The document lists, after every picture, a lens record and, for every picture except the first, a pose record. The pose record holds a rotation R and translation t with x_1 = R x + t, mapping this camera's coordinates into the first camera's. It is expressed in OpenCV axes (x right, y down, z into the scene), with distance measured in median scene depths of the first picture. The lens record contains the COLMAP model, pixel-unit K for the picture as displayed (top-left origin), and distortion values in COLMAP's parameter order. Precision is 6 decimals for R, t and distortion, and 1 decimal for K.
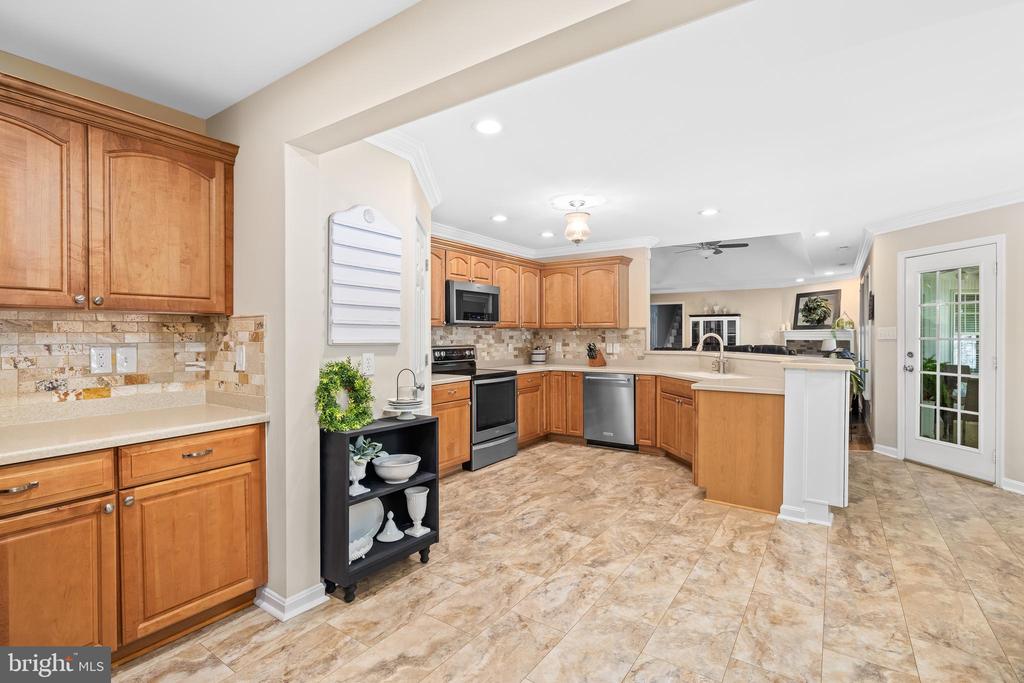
lens RADIAL K [[475.1, 0, 512.2], [0, 475.1, 337.2], [0, 0, 1]] dist [-0.004196, 0.001921]
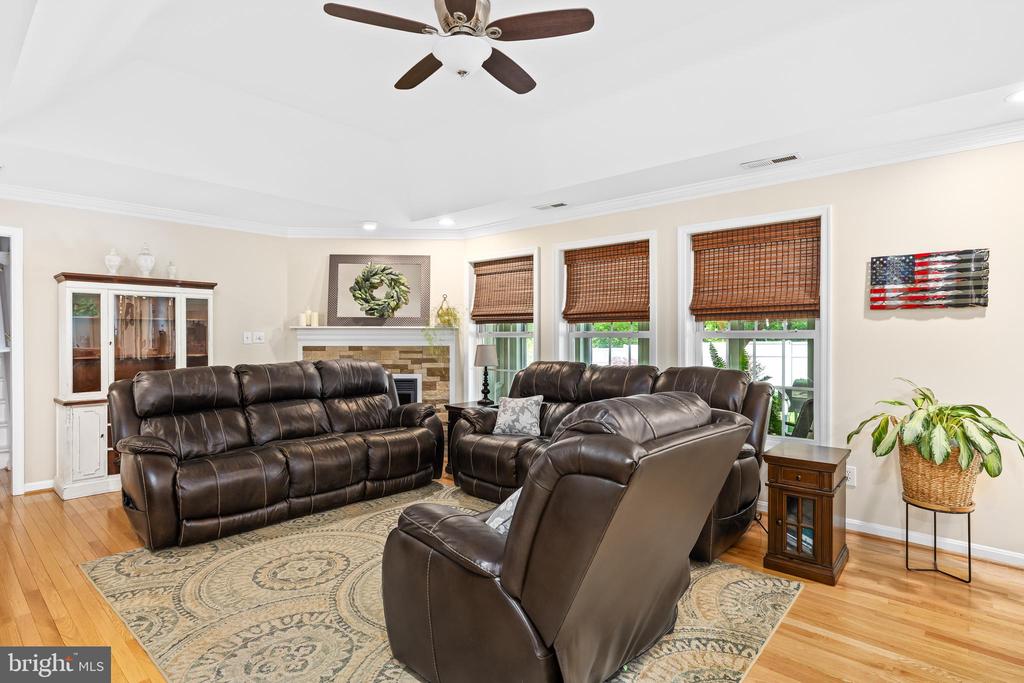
lens RADIAL K [[520.9, 0, 510.6], [0, 520.9, 336.3], [0, 0, 1]] dist [-0.000241, -0.002107]
pose [[0.145963, -0.000737, 0.989290, 0.175098], [0.001147, 0.999999, 0.000576, -0.009717], [-0.989289, 0.001051, 0.145964, 1.583765]]
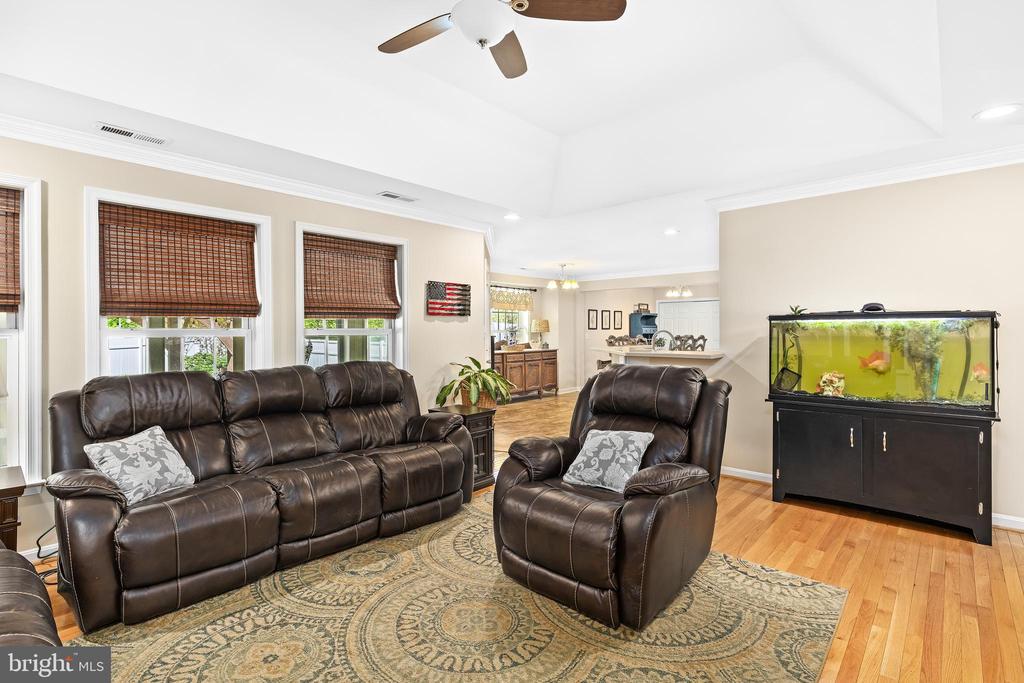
lens RADIAL K [[475.1, 0, 504.2], [0, 475.1, 339.8], [0, 0, 1]] dist [-0.004196, 0.001921]
pose [[-0.987685, 0.007210, 0.156288, 0.616942], [0.010588, 0.999728, 0.020795, -0.011416], [-0.156095, 0.022194, -0.987493, 2.145708]]
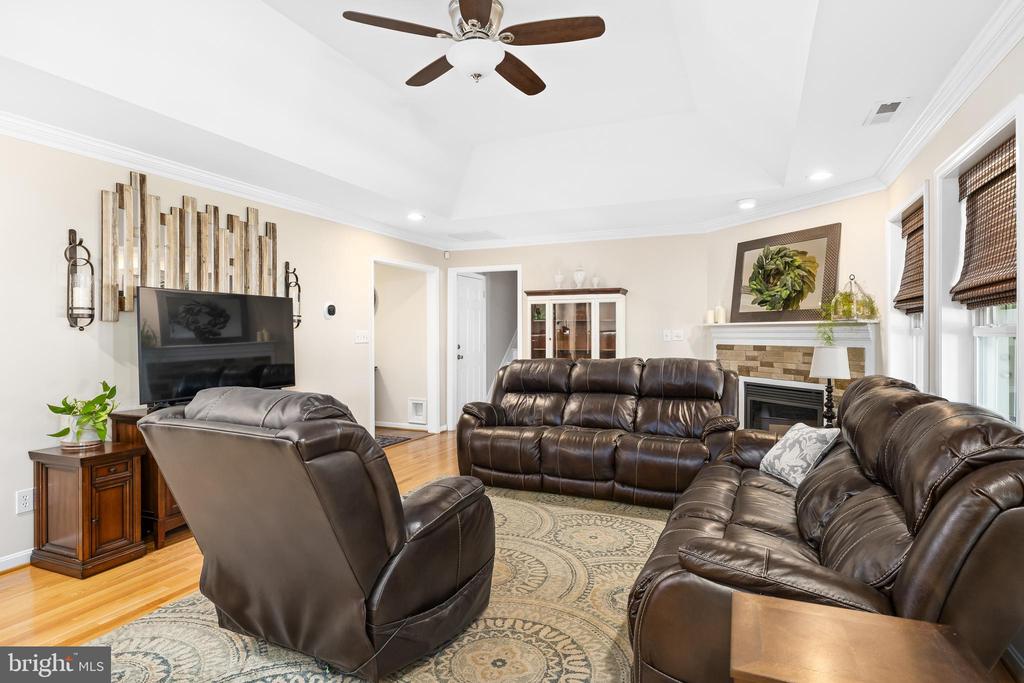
lens RADIAL K [[555.2, 0, 514.6], [0, 555.2, 334.2], [0, 0, 1]] dist [0.007984, -0.000170]
pose [[0.982939, -0.000275, 0.183934, 0.634984], [0.000765, 0.999996, -0.002594, -0.006665], [-0.183933, 0.002690, 0.982935, 1.123817]]
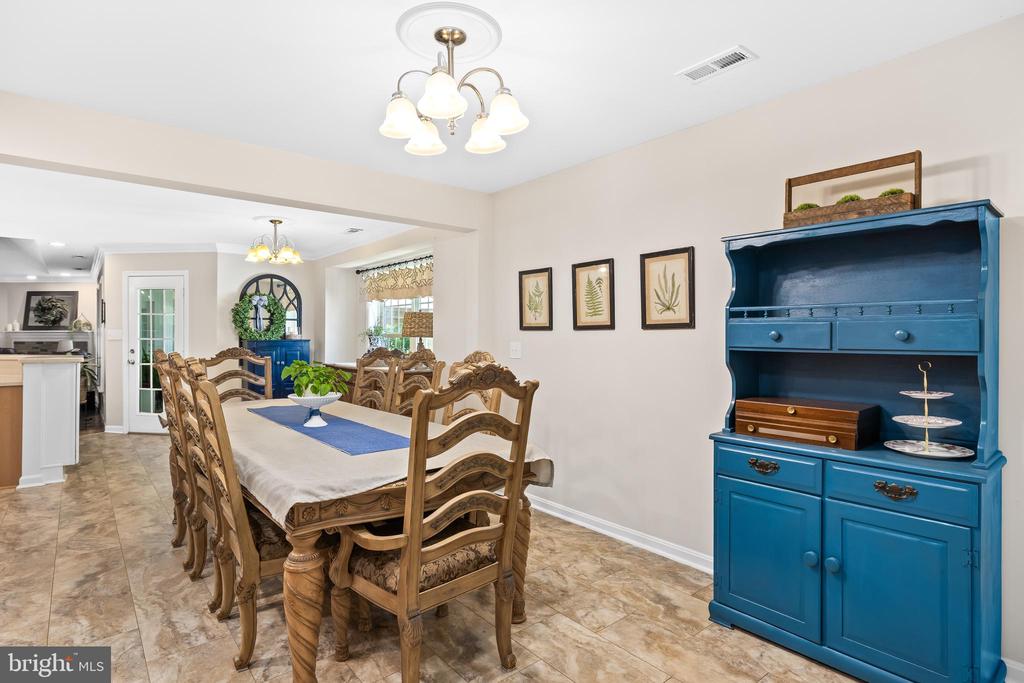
lens RADIAL K [[520.9, 0, 511.5], [0, 520.9, 337.8], [0, 0, 1]] dist [-0.000241, -0.002107]
pose [[0.272373, -0.001909, 0.962190, -0.254806], [0.003314, 0.999994, 0.001046, 0.002072], [-0.962186, 0.002903, 0.272378, -0.394311]]
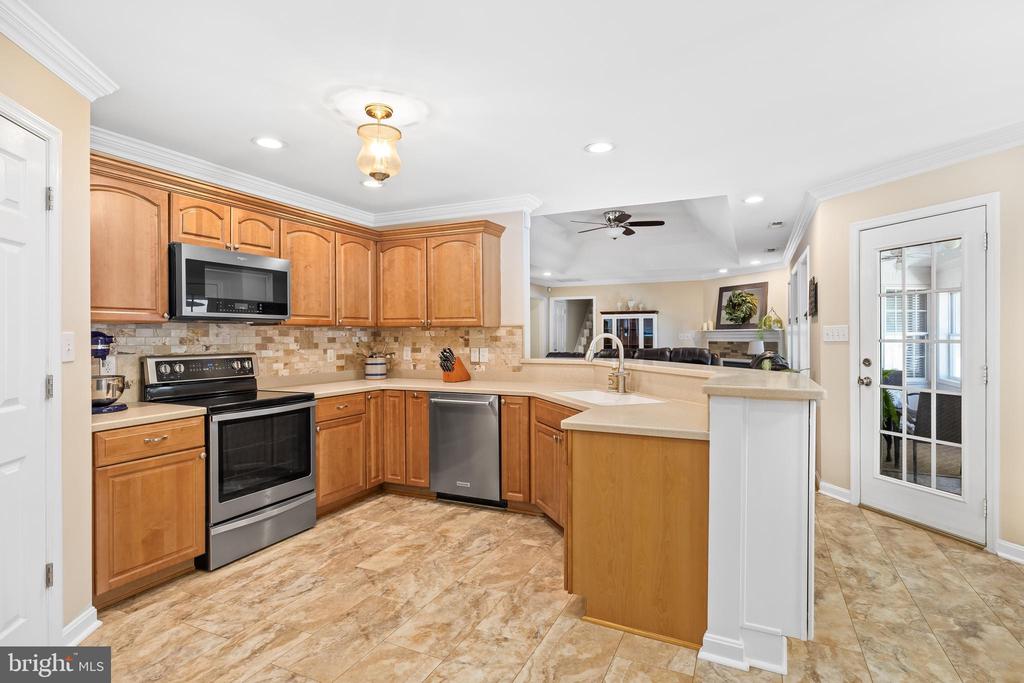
lens RADIAL K [[520.9, 0, 509.9], [0, 520.9, 337.3], [0, 0, 1]] dist [-0.000241, -0.002107]
pose [[0.987012, -0.002407, 0.160627, 0.166136], [0.002757, 0.999994, -0.001956, -0.001753], [-0.160621, 0.002373, 0.987013, 0.294575]]
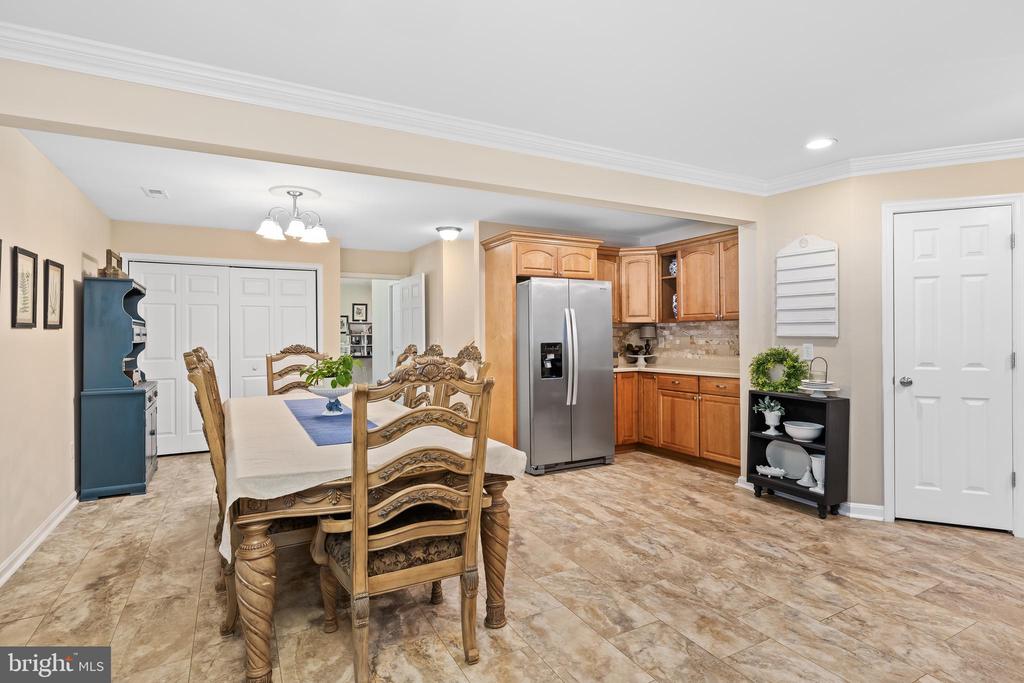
lens RADIAL K [[520.9, 0, 503.1], [0, 520.9, 335.3], [0, 0, 1]] dist [-0.000241, -0.002107]
pose [[-0.475033, 0.005343, -0.879952, 0.759611], [0.000512, 0.999983, 0.005796, 0.000398], [0.879968, 0.002303, -0.475028, 0.508212]]
